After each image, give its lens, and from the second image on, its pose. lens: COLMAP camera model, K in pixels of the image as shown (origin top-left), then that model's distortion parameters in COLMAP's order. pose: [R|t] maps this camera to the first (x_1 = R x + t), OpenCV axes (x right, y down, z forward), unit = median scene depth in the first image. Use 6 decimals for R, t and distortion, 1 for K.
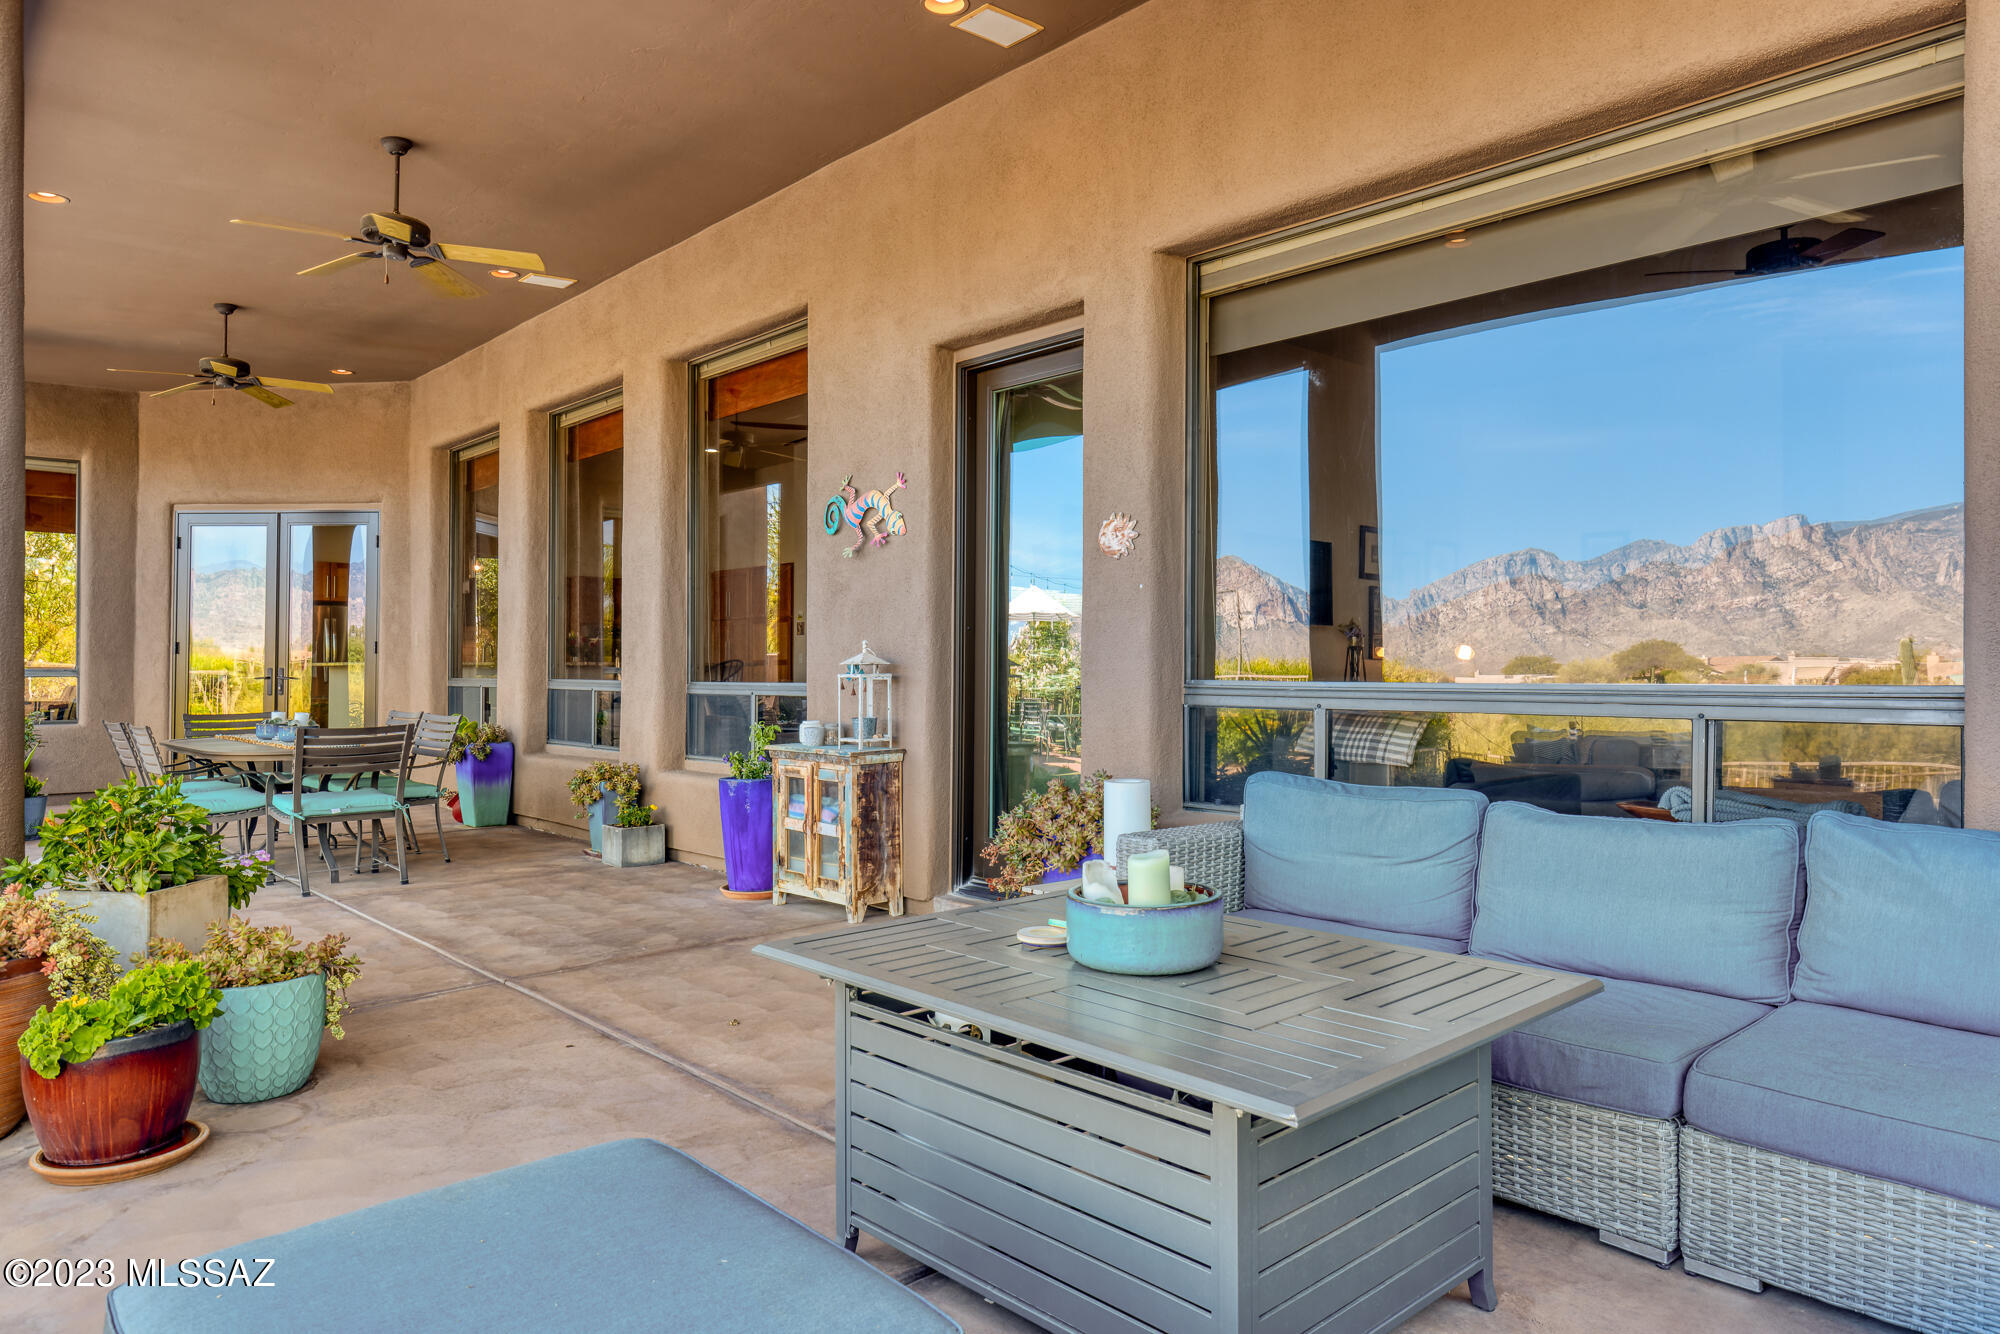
lens RADIAL K [[1296.7, 0, 992.7], [0, 1296.7, 671.5], [0, 0, 1]] dist [-0.005285, -0.001614]
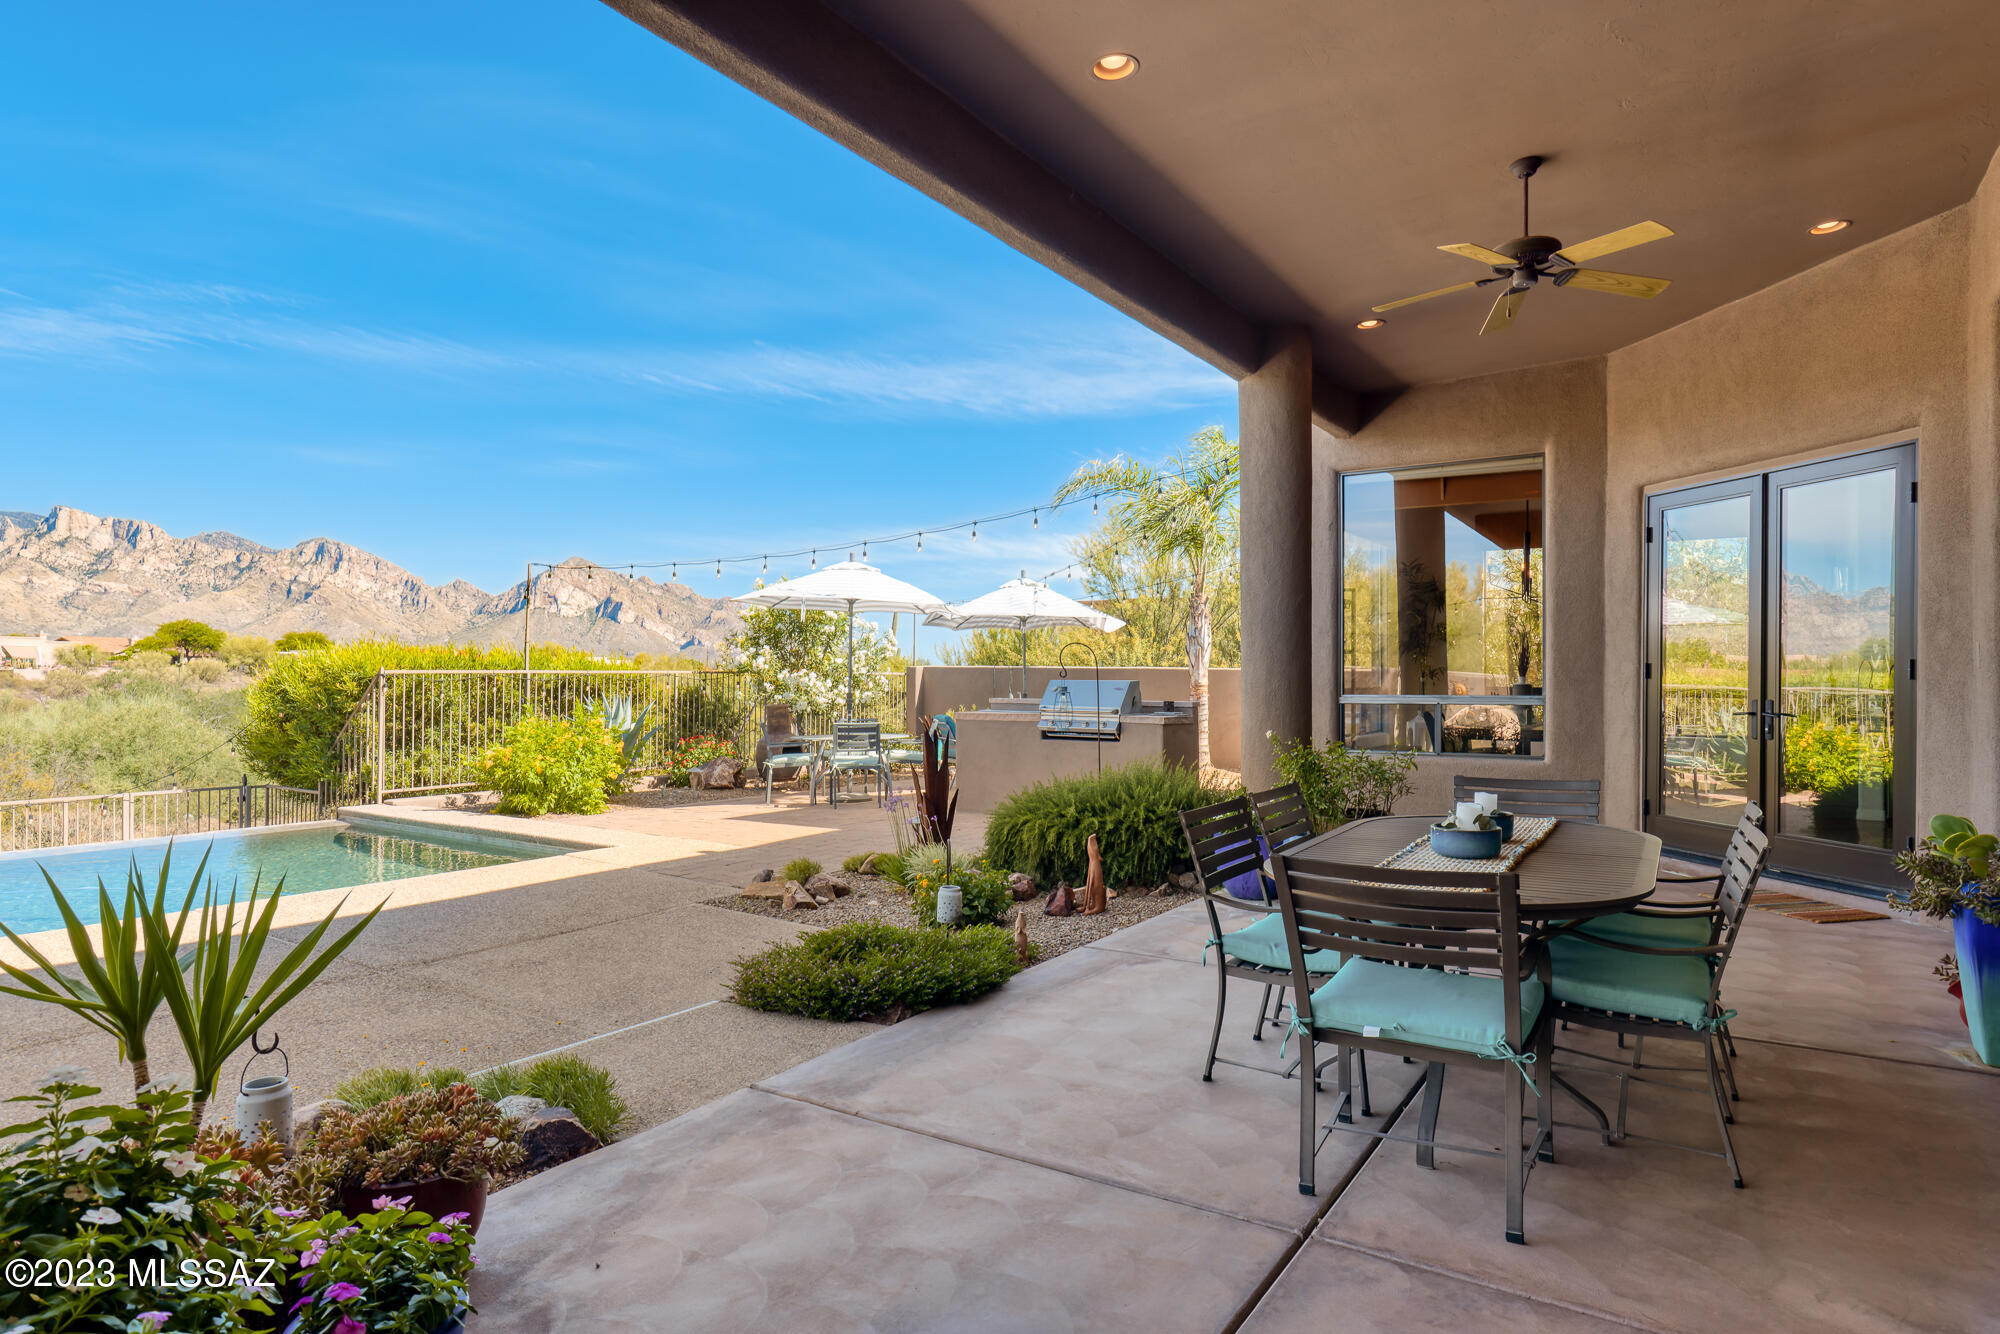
lens RADIAL K [[1132.7, 0, 996.4], [0, 1132.7, 664.3], [0, 0, 1]] dist [0.002065, 0.000075]
pose [[0.281968, -0.010315, -0.959368, -0.092434], [0.000506, 0.999944, -0.010602, -0.015602], [0.959424, 0.002504, 0.281957, 0.446588]]
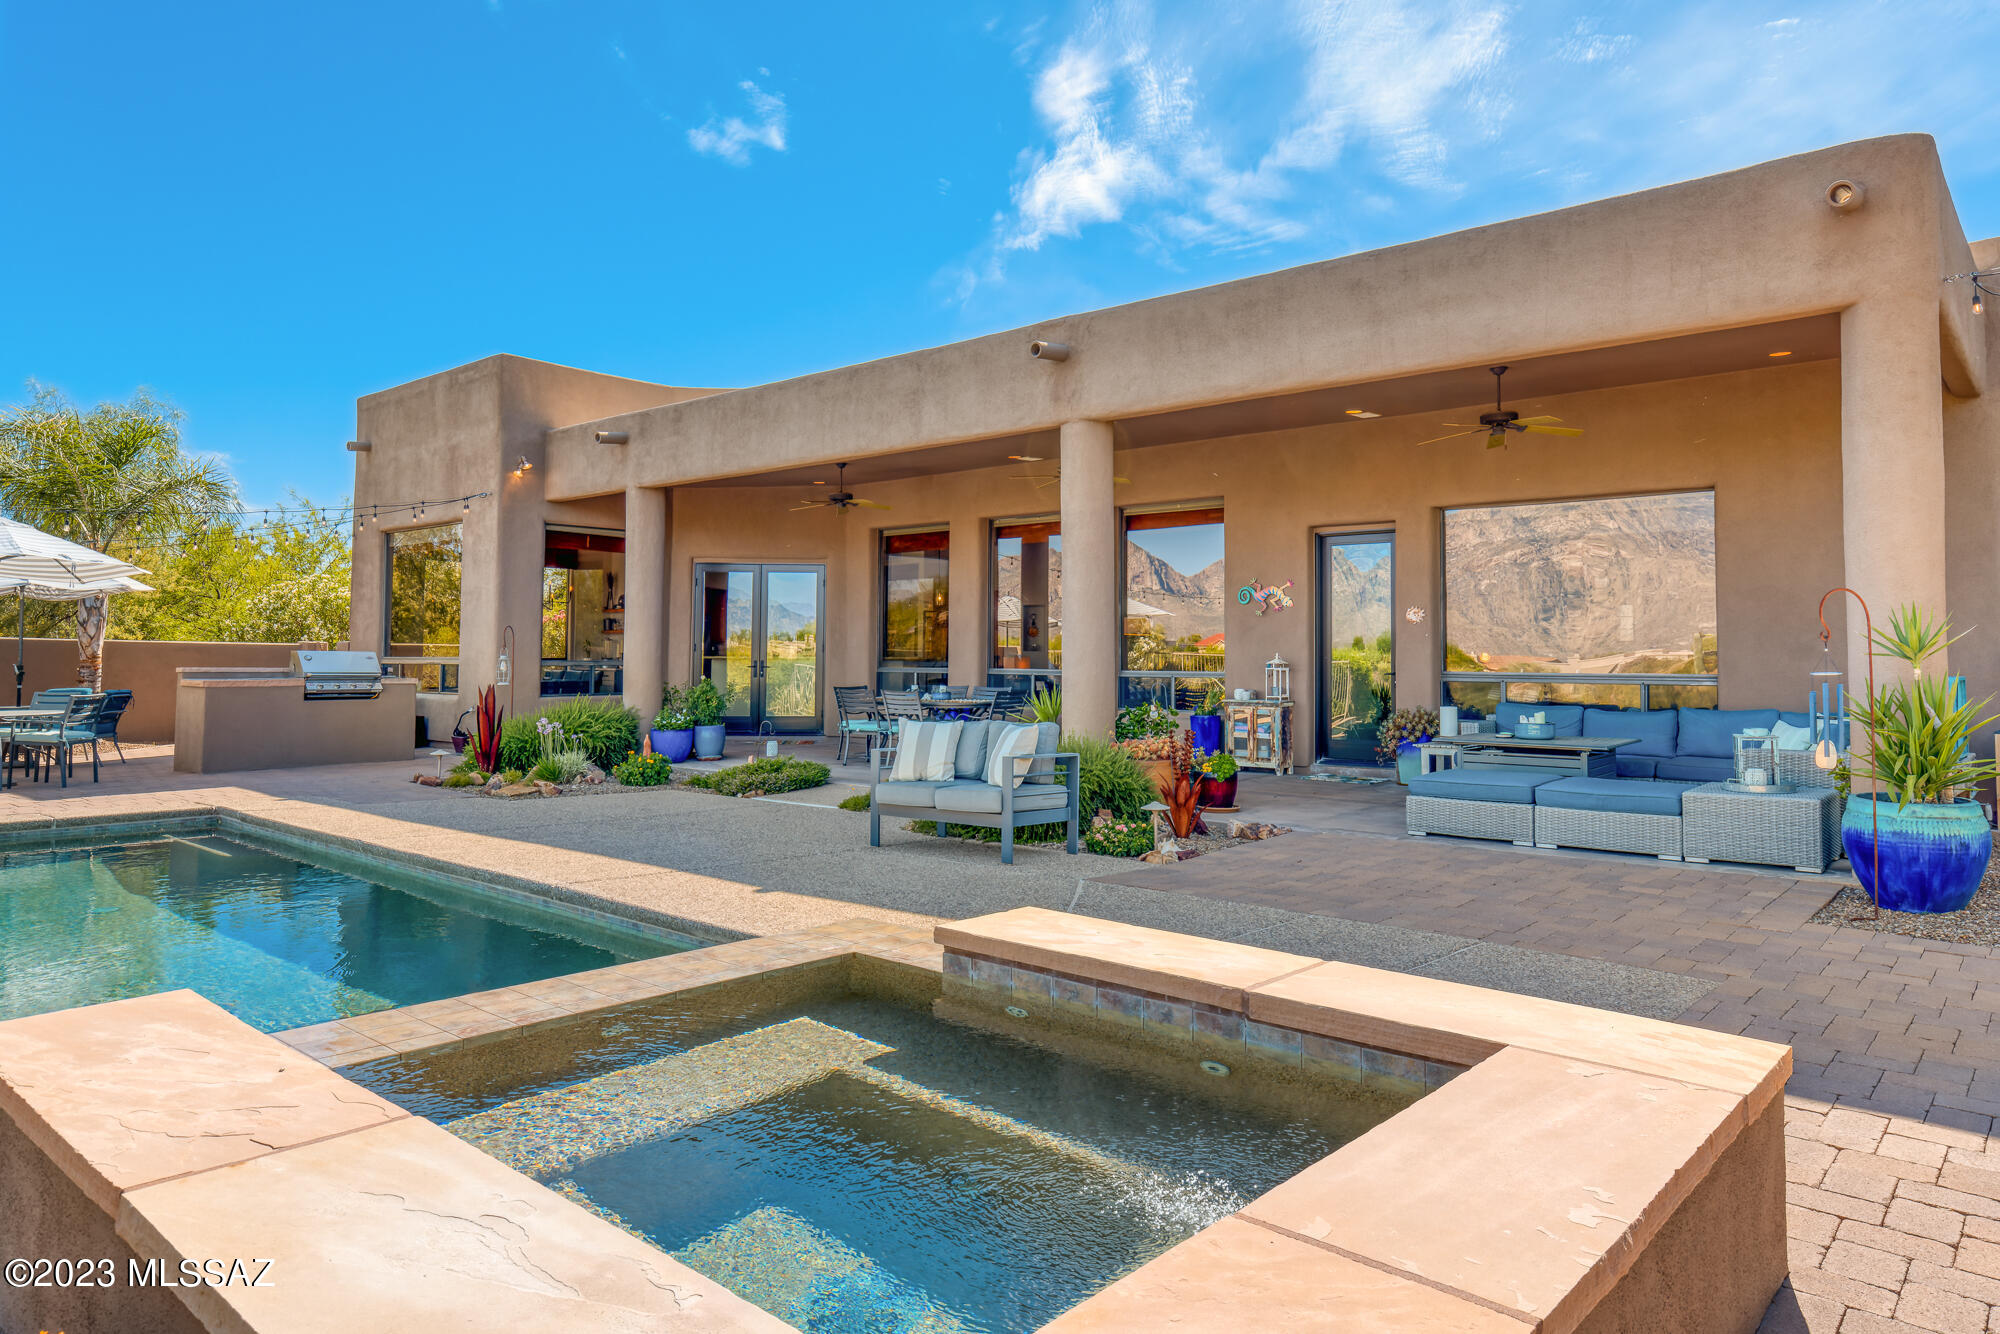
lens RADIAL K [[1267.1, 0, 1001.8], [0, 1267.1, 653.1], [0, 0, 1]] dist [-0.006442, -0.000505]
pose [[0.992187, 0.003081, 0.124718, -0.452704], [-0.002861, 0.999994, -0.001944, -0.009927], [-0.124723, 0.001572, 0.992190, -0.609727]]
